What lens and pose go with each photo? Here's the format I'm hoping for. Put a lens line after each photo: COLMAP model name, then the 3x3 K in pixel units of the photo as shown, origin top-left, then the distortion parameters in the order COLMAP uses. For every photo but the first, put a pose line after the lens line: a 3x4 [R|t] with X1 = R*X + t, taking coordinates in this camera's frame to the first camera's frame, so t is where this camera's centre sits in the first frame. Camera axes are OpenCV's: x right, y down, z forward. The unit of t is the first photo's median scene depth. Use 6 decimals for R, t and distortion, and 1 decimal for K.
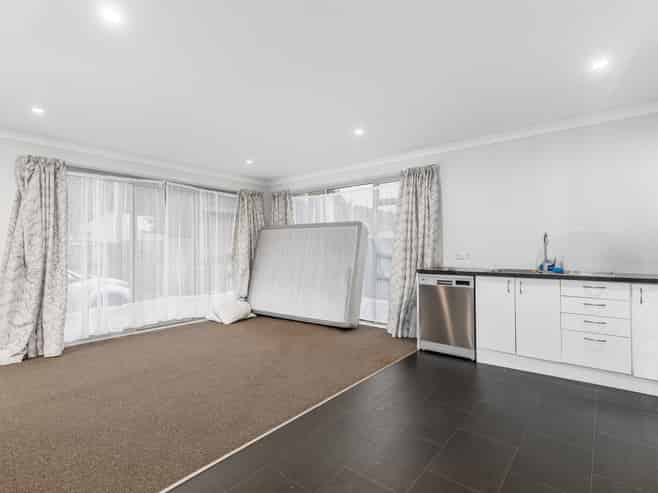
lens RADIAL K [[323.3, 0, 329.0], [0, 323.3, 246.5], [0, 0, 1]] dist [0.000085, -0.000093]
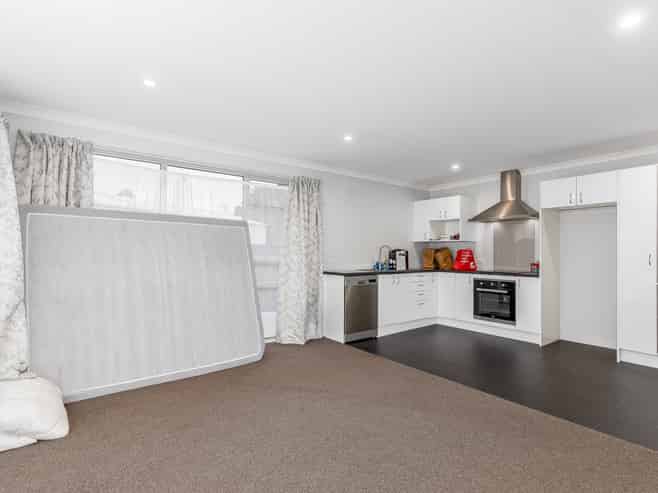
lens RADIAL K [[336.4, 0, 329.0], [0, 336.4, 246.5], [0, 0, 1]] dist [0.000220, -0.000308]
pose [[0.228375, 0.028486, 0.973157, -0.937018], [-0.010831, 0.999584, -0.026718, 0.010332], [-0.973513, -0.004439, 0.228588, 0.825881]]
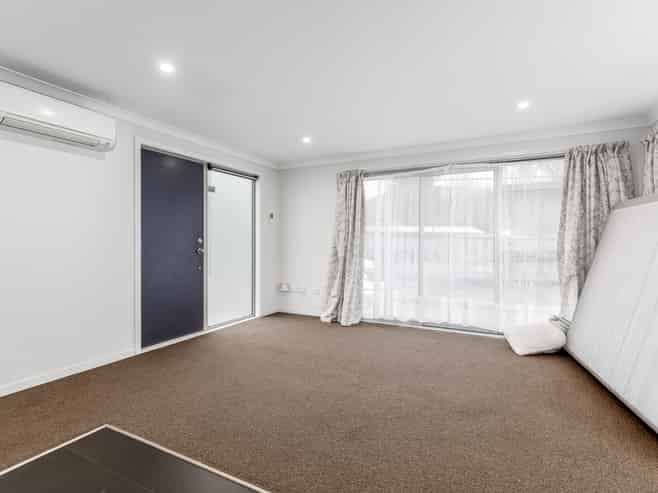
lens RADIAL K [[336.4, 0, 329.0], [0, 336.4, 246.5], [0, 0, 1]] dist [0.000220, -0.000308]
pose [[0.219575, 0.011419, -0.975529, 0.414323], [-0.001263, 0.999934, 0.011421, 0.011817], [0.975595, -0.001276, 0.219575, 0.620983]]
